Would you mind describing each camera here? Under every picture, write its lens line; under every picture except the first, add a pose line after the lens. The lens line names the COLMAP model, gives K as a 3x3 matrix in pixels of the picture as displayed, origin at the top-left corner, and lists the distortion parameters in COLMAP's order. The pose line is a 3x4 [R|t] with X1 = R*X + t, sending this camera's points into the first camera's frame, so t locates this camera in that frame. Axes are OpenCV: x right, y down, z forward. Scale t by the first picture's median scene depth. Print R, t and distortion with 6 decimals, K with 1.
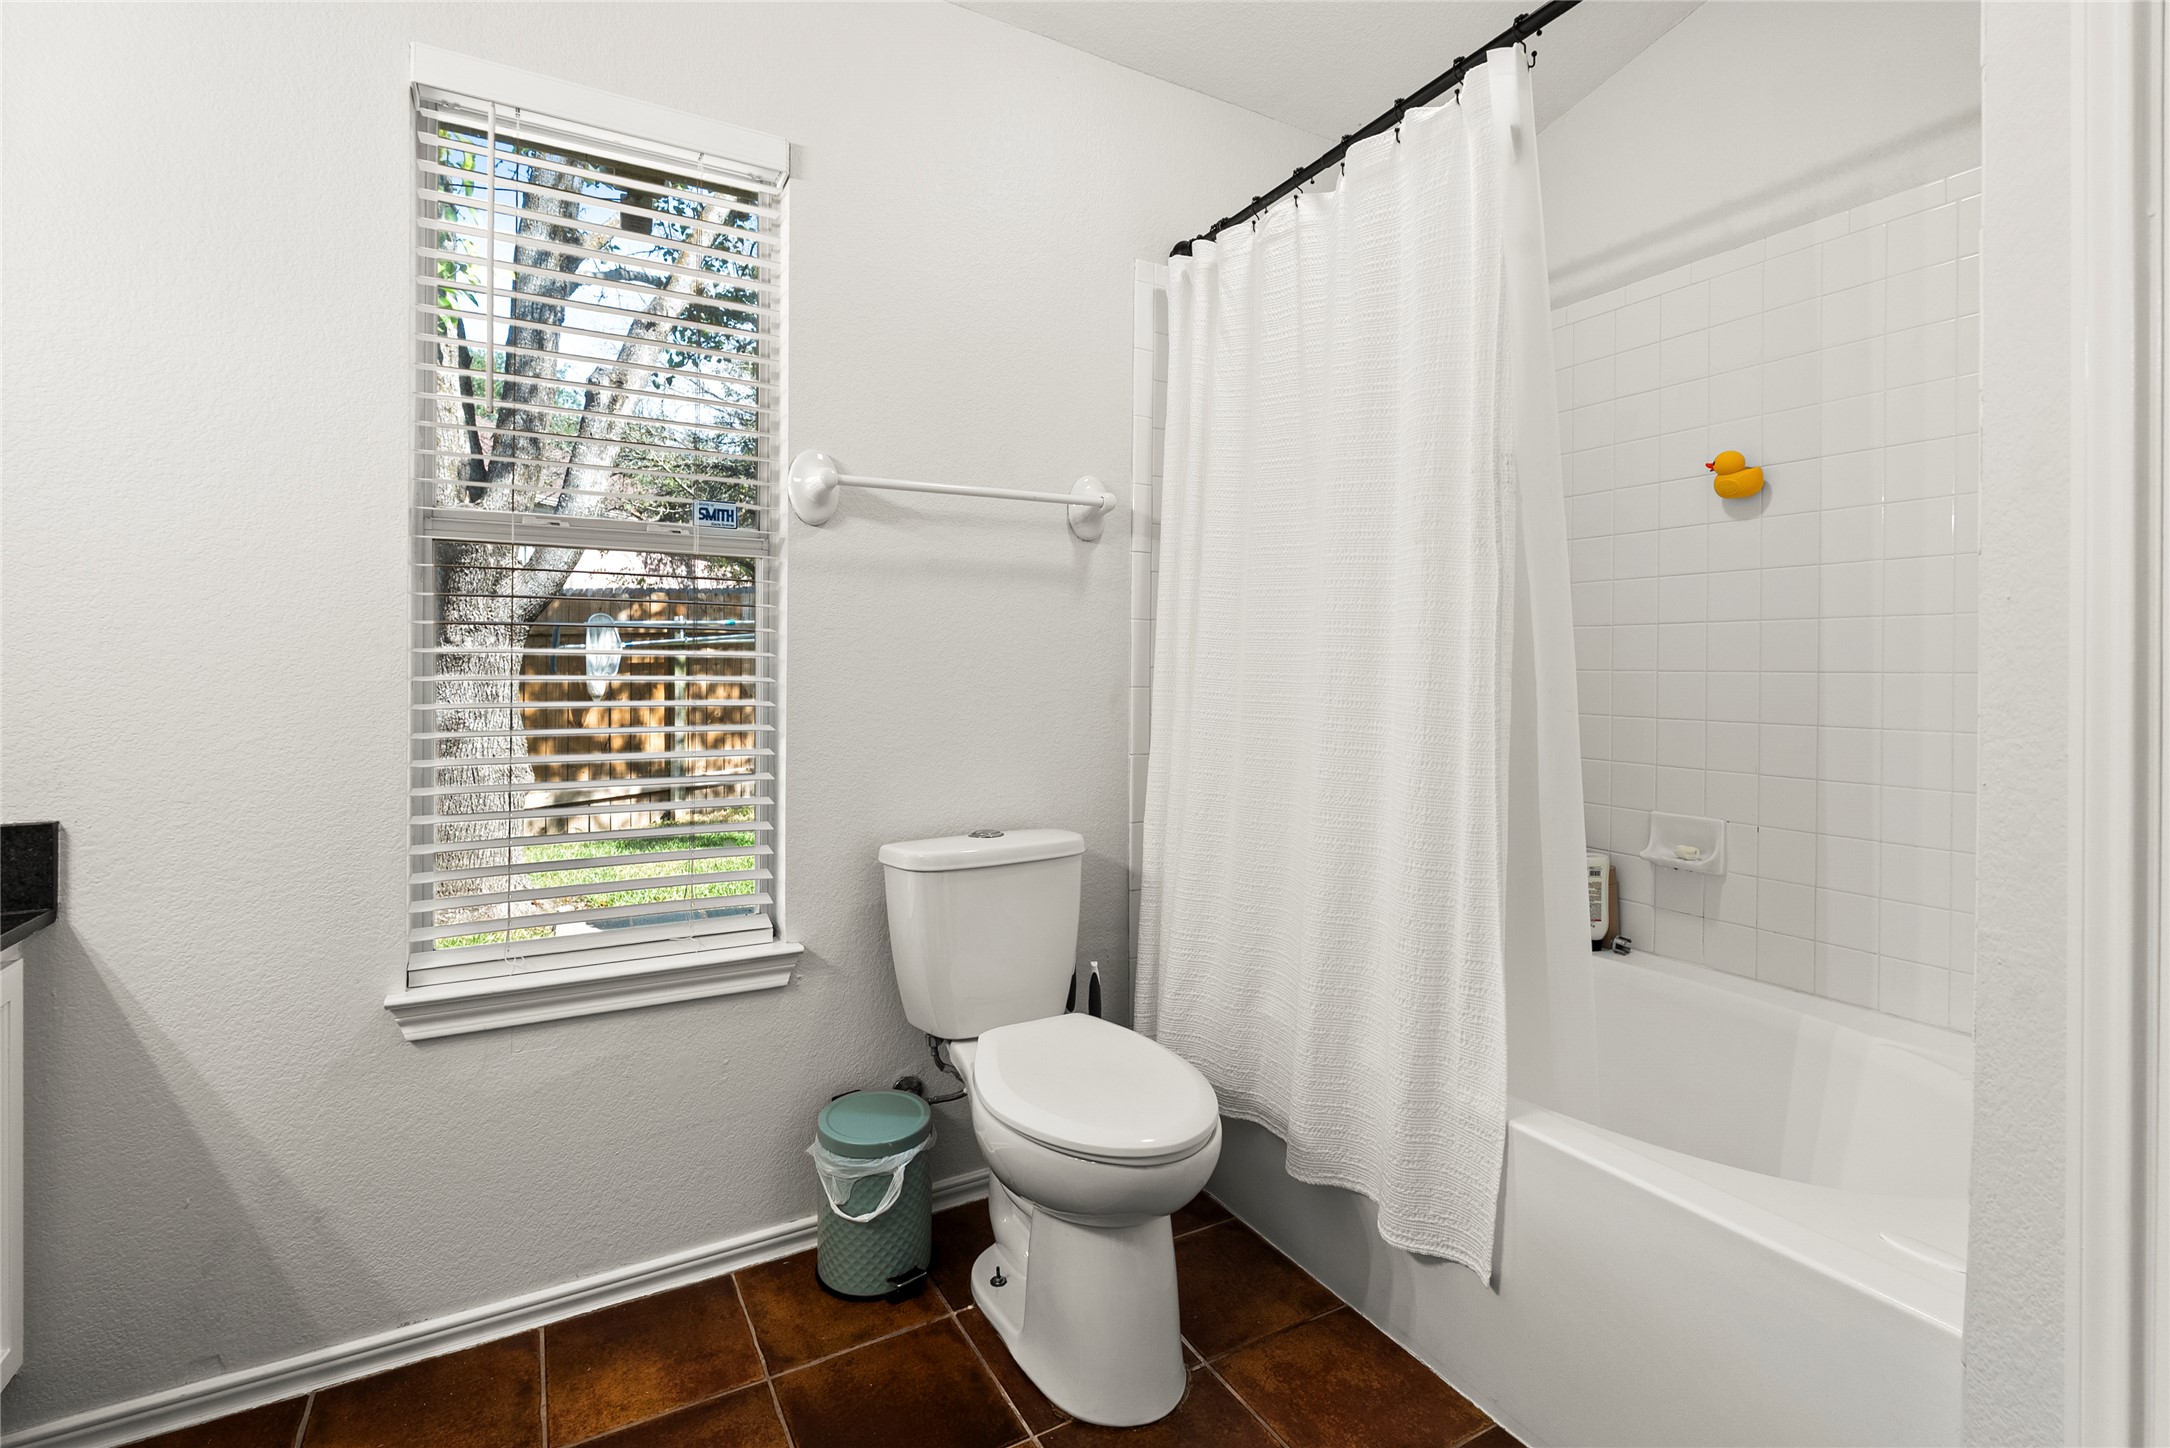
lens RADIAL K [[967.3, 0, 1036.4], [0, 967.3, 690.3], [0, 0, 1]] dist [-0.001741, 0.000596]
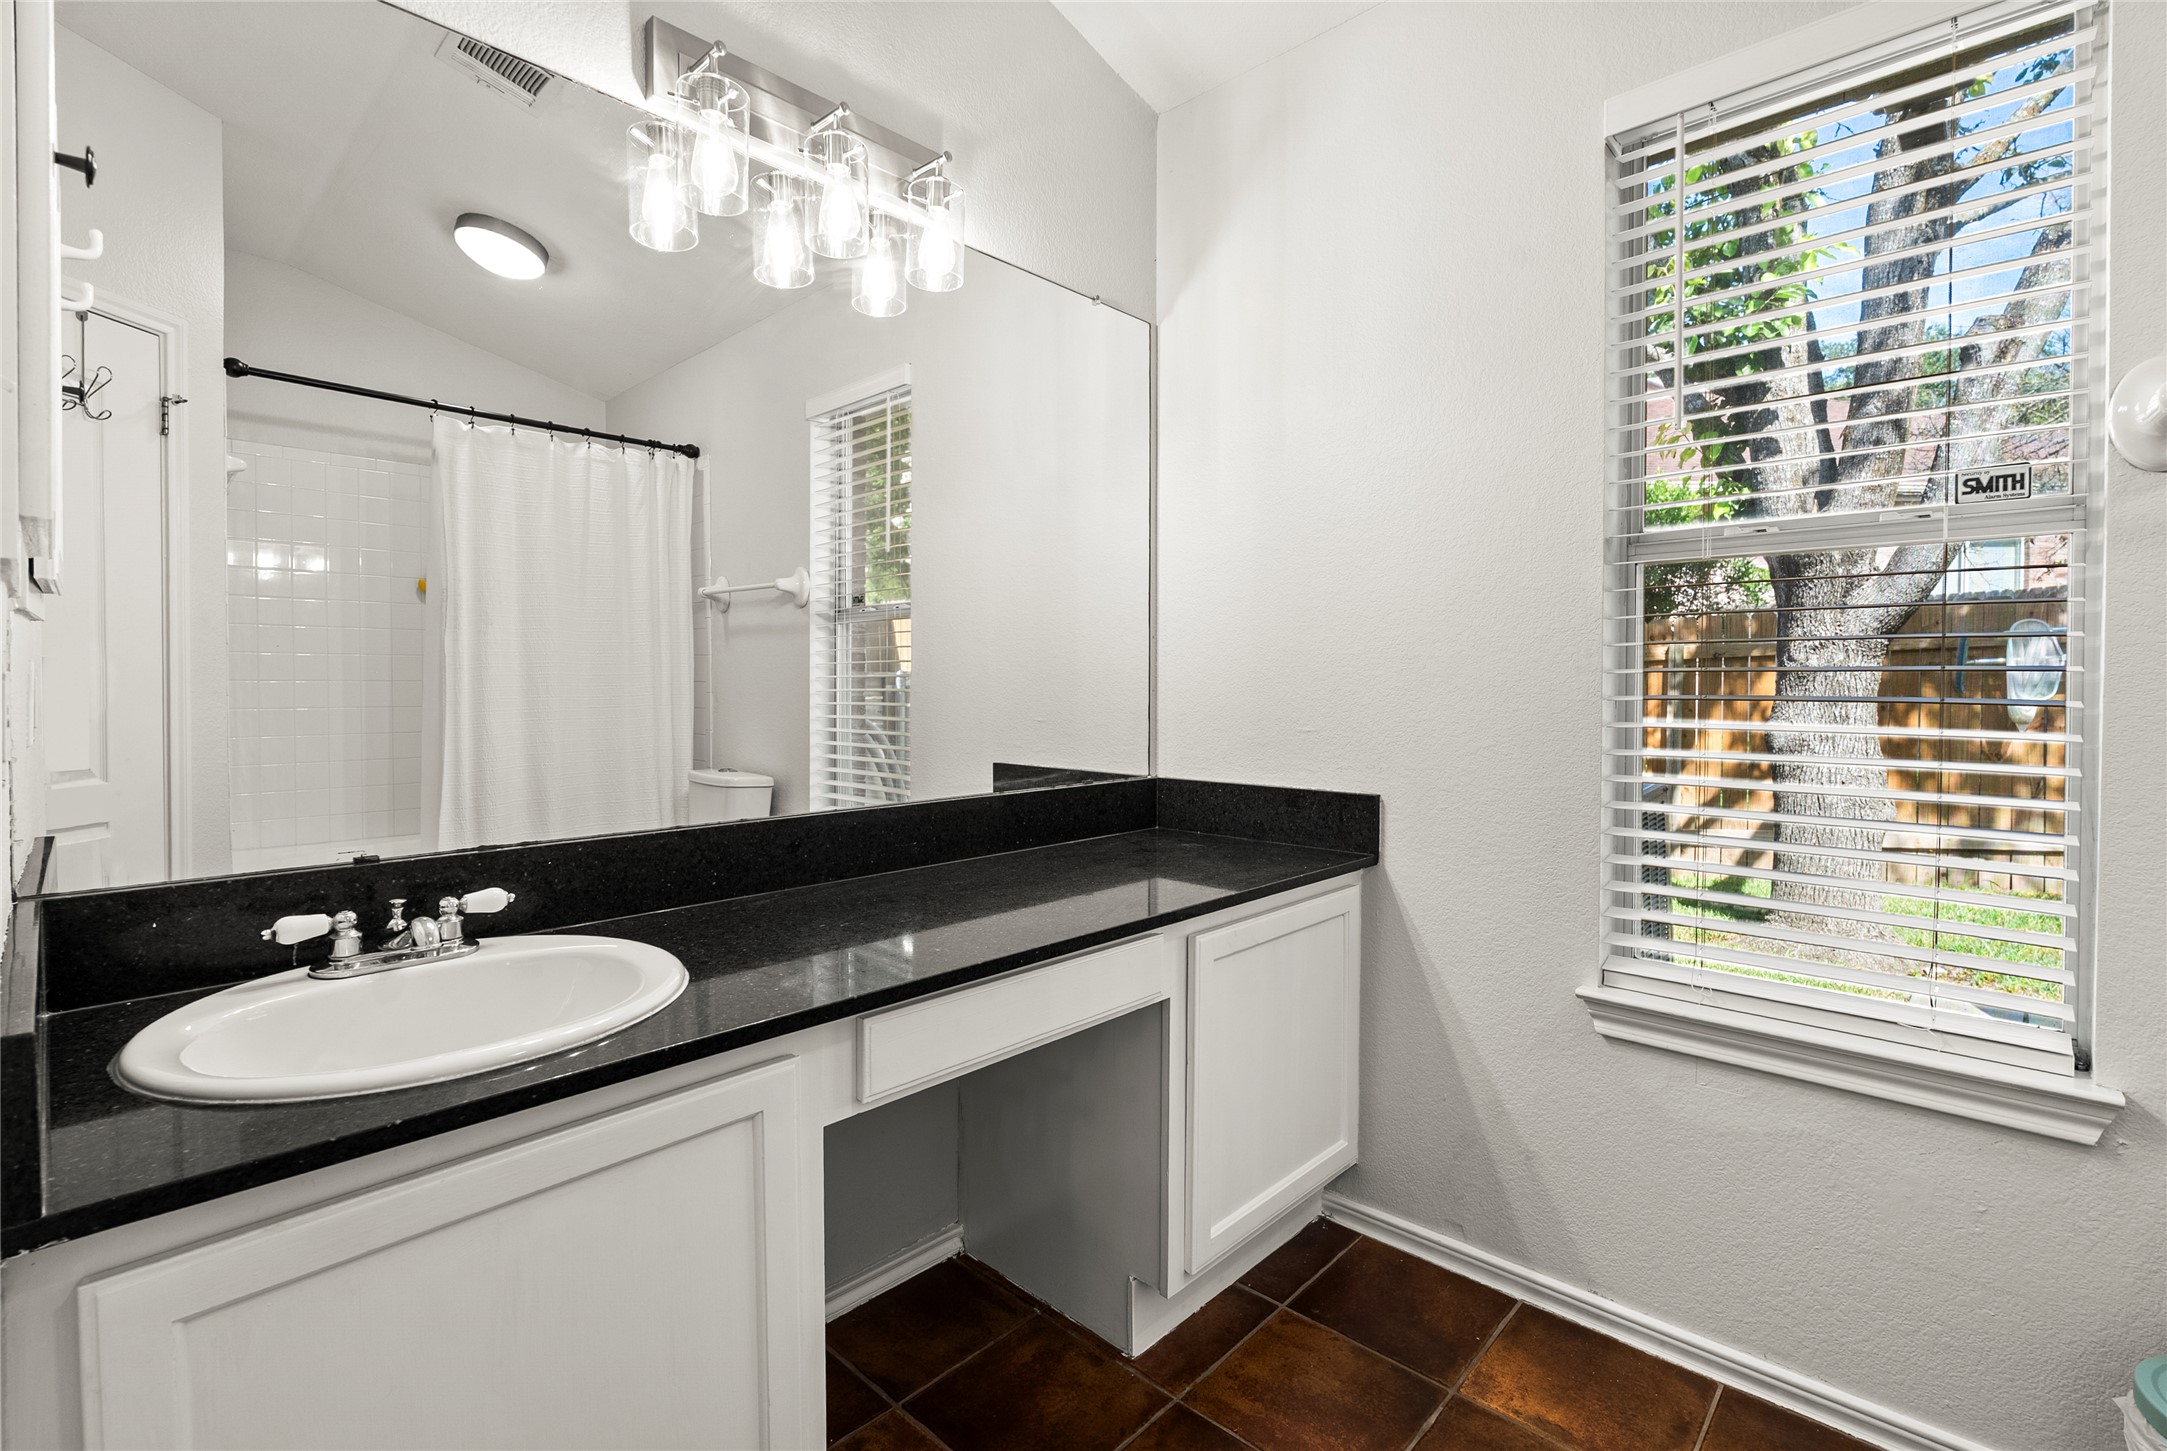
lens RADIAL K [[976.0, 0, 1083.5], [0, 976.0, 725.5], [0, 0, 1]] dist [0.000462, -0.000159]
pose [[0.323678, 0.036143, -0.945477, 0.162948], [-0.022097, 0.999286, 0.030635, -0.001666], [0.945909, 0.010976, 0.324246, 0.087124]]
